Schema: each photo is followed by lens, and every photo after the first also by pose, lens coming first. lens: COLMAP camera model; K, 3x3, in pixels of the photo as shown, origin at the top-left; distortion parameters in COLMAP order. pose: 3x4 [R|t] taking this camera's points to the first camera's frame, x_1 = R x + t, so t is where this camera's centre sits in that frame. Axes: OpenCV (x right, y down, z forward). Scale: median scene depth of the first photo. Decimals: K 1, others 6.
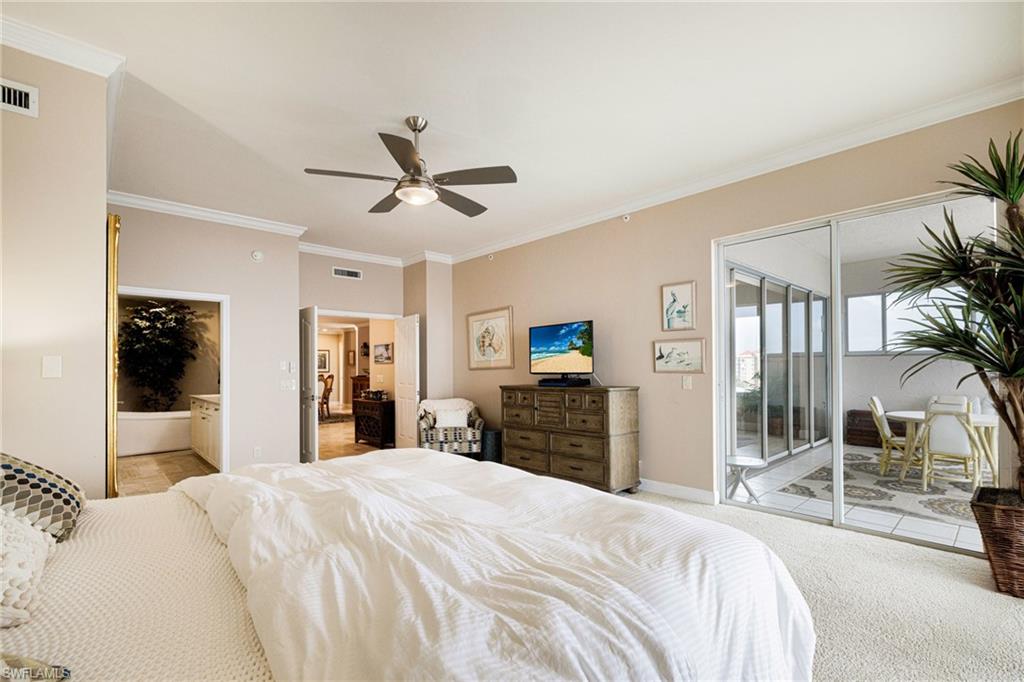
lens RADIAL K [[452.8, 0, 515.3], [0, 452.8, 365.4], [0, 0, 1]] dist [-0.000611, -0.000077]
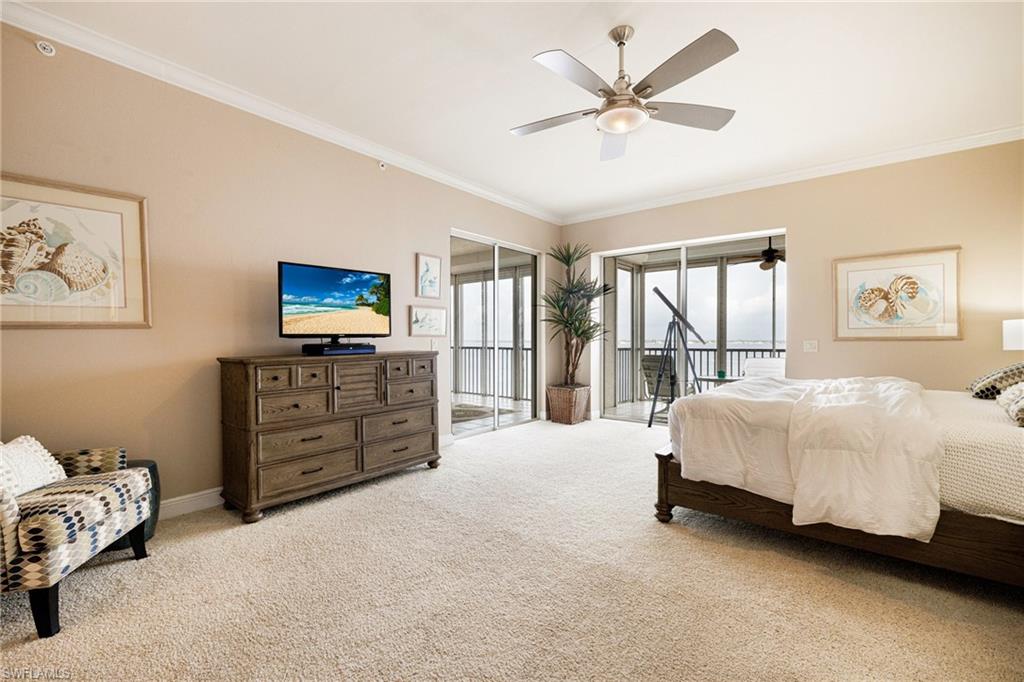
lens RADIAL K [[443.5, 0, 512.0], [0, 443.5, 341.0], [0, 0, 1]] dist [-0.000211, 0.000024]
pose [[-0.125800, 0.004543, 0.992045, -0.667993], [-0.002431, 0.999985, -0.004887, 0.028887], [-0.992053, -0.003026, -0.125788, 0.852950]]
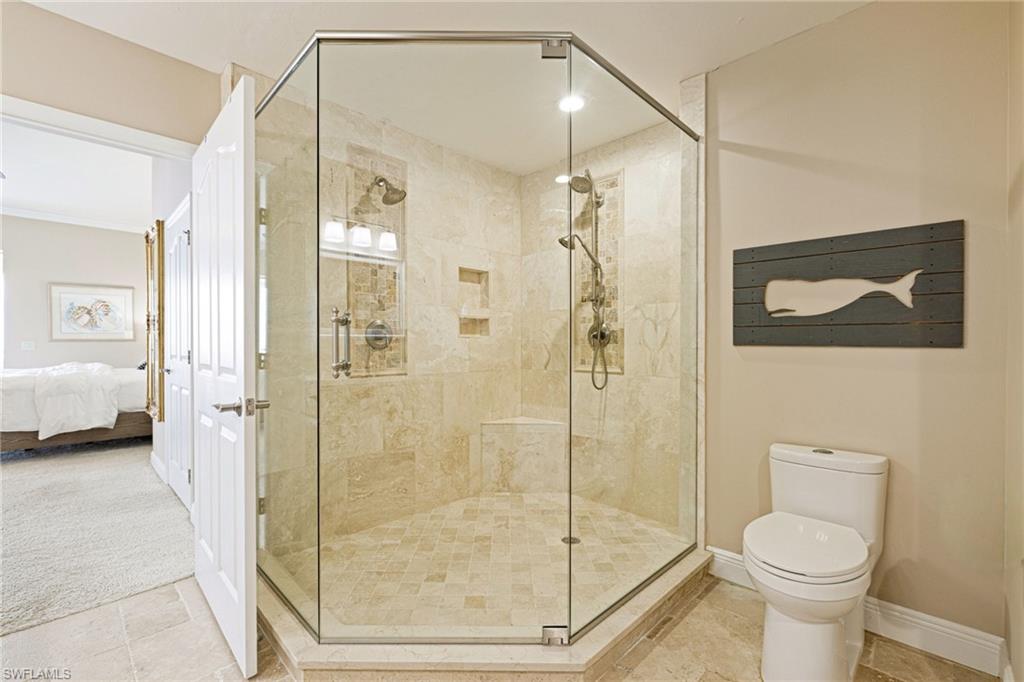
lens RADIAL K [[443.5, 0, 512.0], [0, 443.5, 341.0], [0, 0, 1]] dist [-0.000211, 0.000024]
pose [[-0.999587, 0.011324, -0.026413, -0.971022], [0.011527, 0.999905, -0.007554, 0.039671], [0.026325, -0.007855, -0.999623, 1.198062]]
